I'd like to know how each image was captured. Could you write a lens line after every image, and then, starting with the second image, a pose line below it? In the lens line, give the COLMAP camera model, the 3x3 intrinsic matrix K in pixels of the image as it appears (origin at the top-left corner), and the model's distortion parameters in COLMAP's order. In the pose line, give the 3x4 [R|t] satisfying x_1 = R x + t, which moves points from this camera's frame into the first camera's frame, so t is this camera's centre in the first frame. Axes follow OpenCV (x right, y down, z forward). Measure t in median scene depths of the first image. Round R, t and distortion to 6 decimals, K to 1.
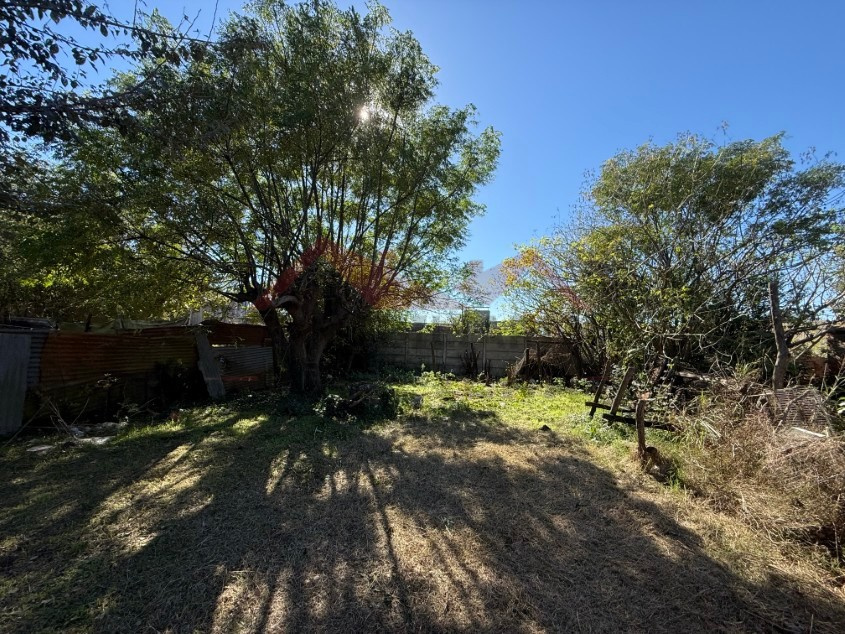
lens RADIAL K [[337.5, 0, 416.6], [0, 337.5, 316.1], [0, 0, 1]] dist [-0.000837, 0.000955]
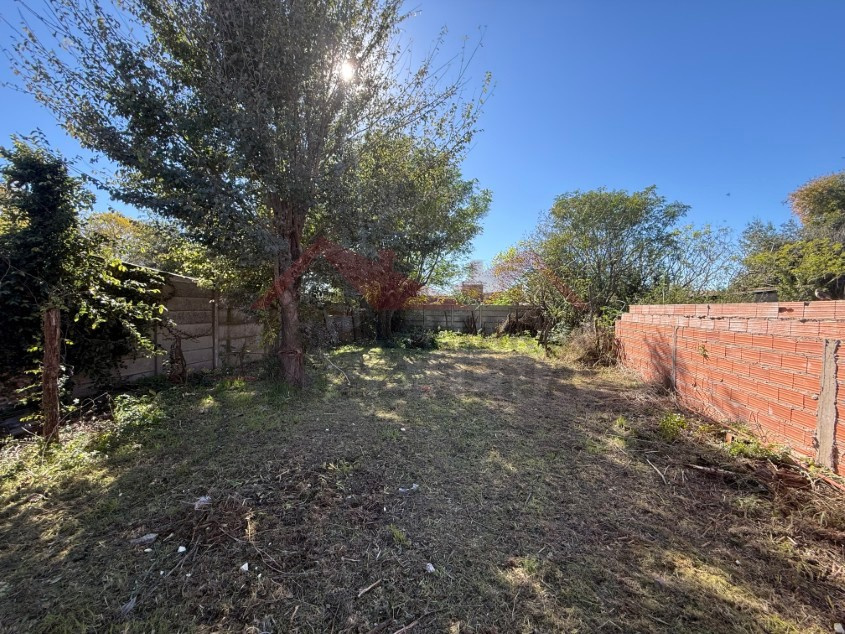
lens RADIAL K [[337.5, 0, 422.4], [0, 337.5, 318.7], [0, 0, 1]] dist [-0.000837, 0.000955]
pose [[0.998883, -0.024206, 0.040586, -0.128333], [0.020238, 0.995224, 0.095497, -0.035863], [-0.042703, -0.094569, 0.994602, -0.509327]]
